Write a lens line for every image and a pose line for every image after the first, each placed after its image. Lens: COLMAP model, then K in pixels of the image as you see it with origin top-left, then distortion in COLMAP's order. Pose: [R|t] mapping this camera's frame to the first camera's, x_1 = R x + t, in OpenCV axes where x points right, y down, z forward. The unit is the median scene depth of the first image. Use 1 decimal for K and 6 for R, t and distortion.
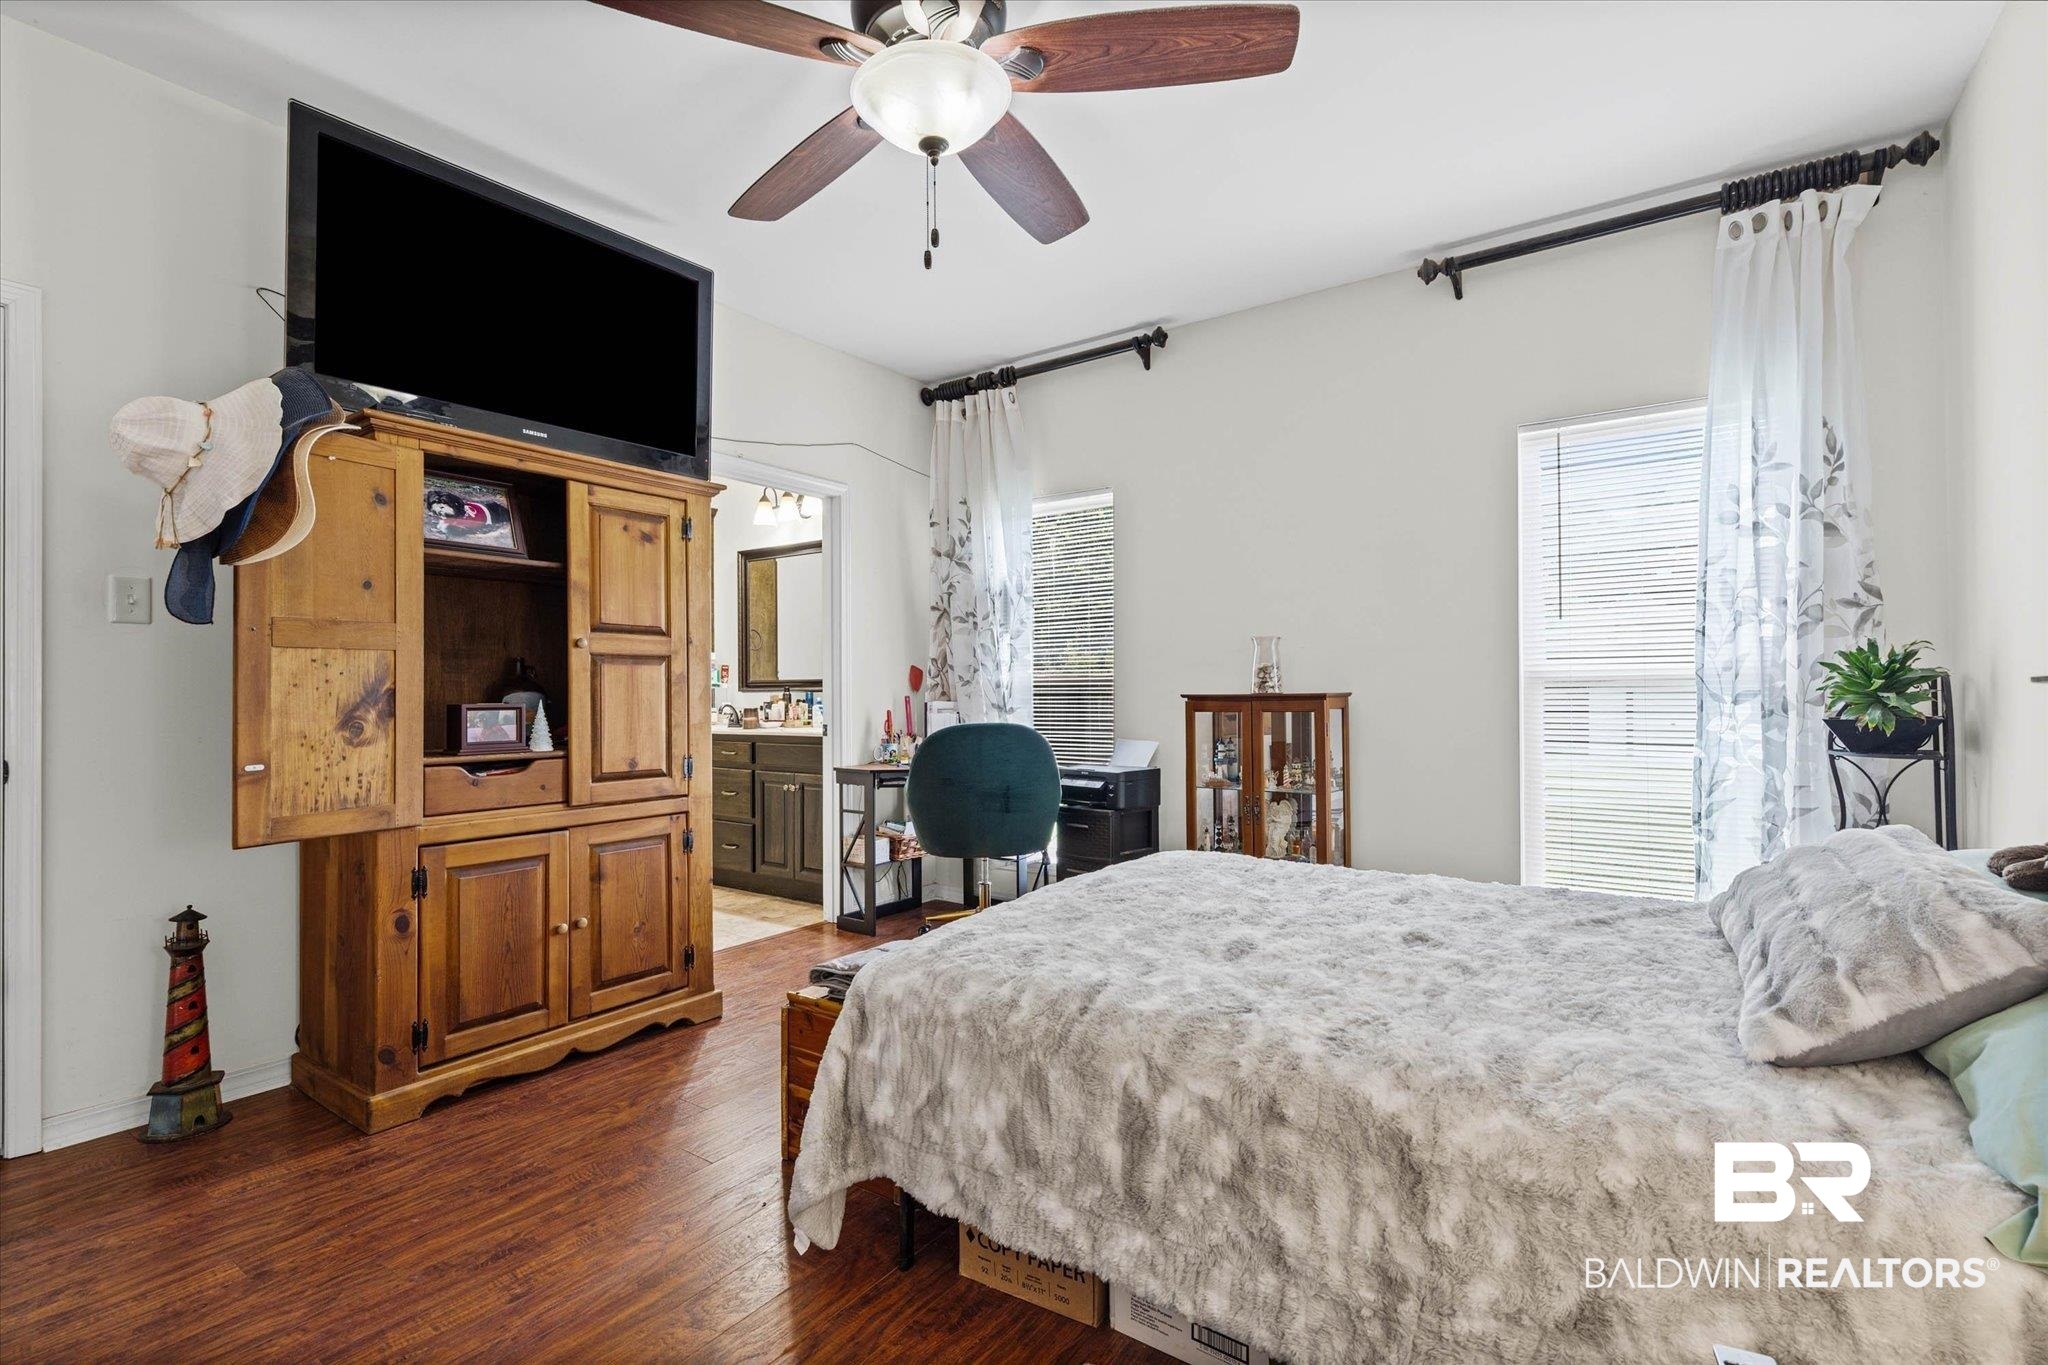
lens RADIAL K [[964.0, 0, 1043.0], [0, 964.0, 668.5], [0, 0, 1]] dist [0.004027, -0.000354]
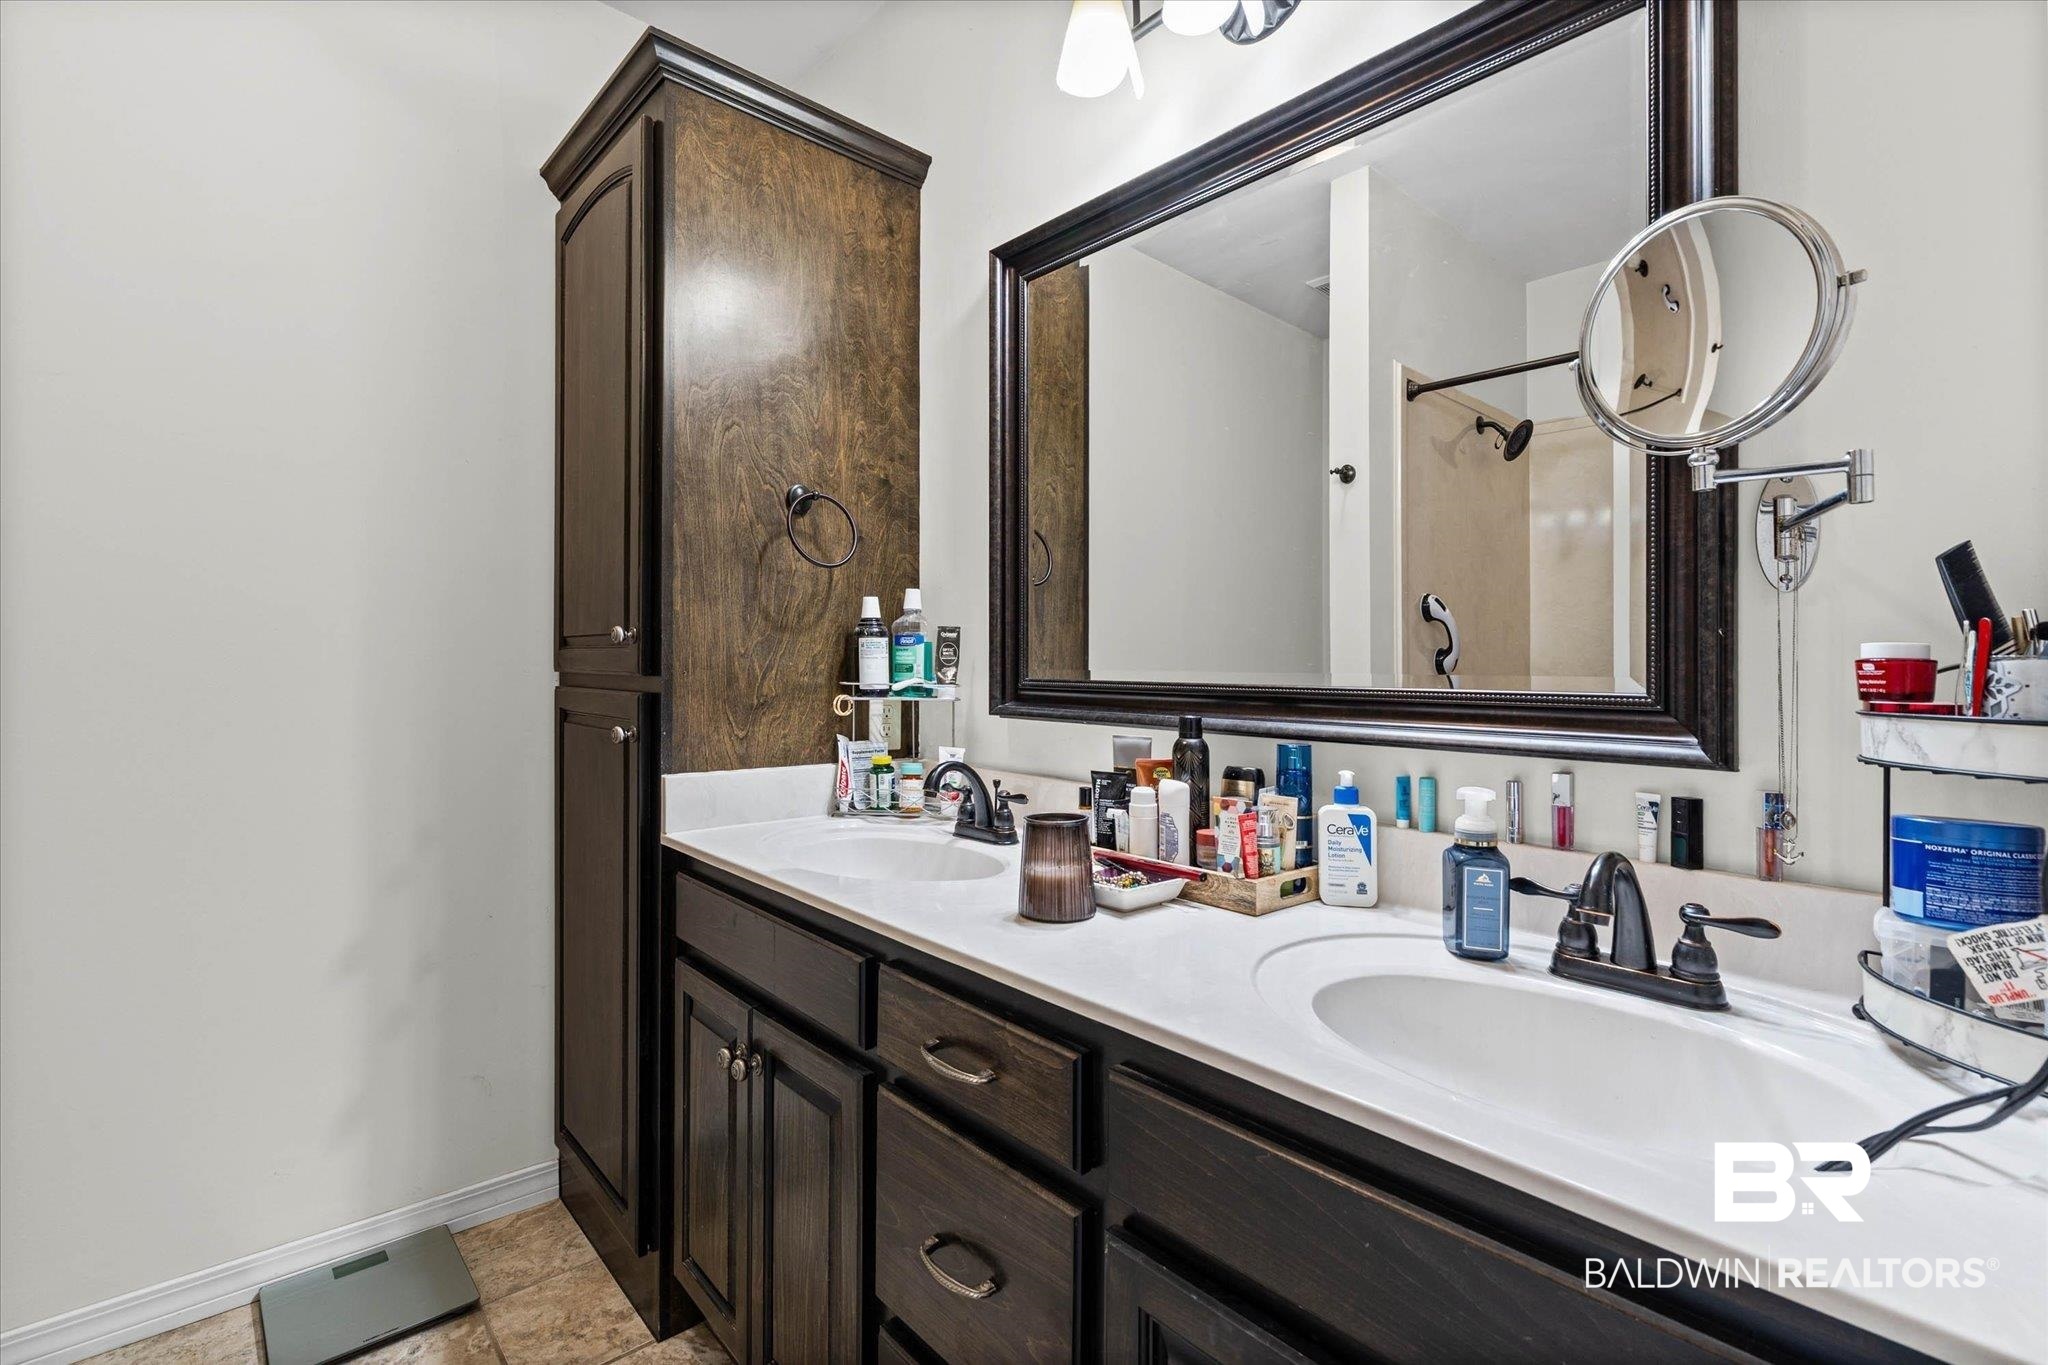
lens RADIAL K [[964.0, 0, 1022.4], [0, 964.0, 675.4], [0, 0, 1]] dist [0.004027, -0.000354]
pose [[0.972179, 0.015414, -0.233731, -0.237875], [-0.009699, 0.999626, 0.025579, 0.003019], [0.234038, -0.022600, 0.971965, 0.716694]]
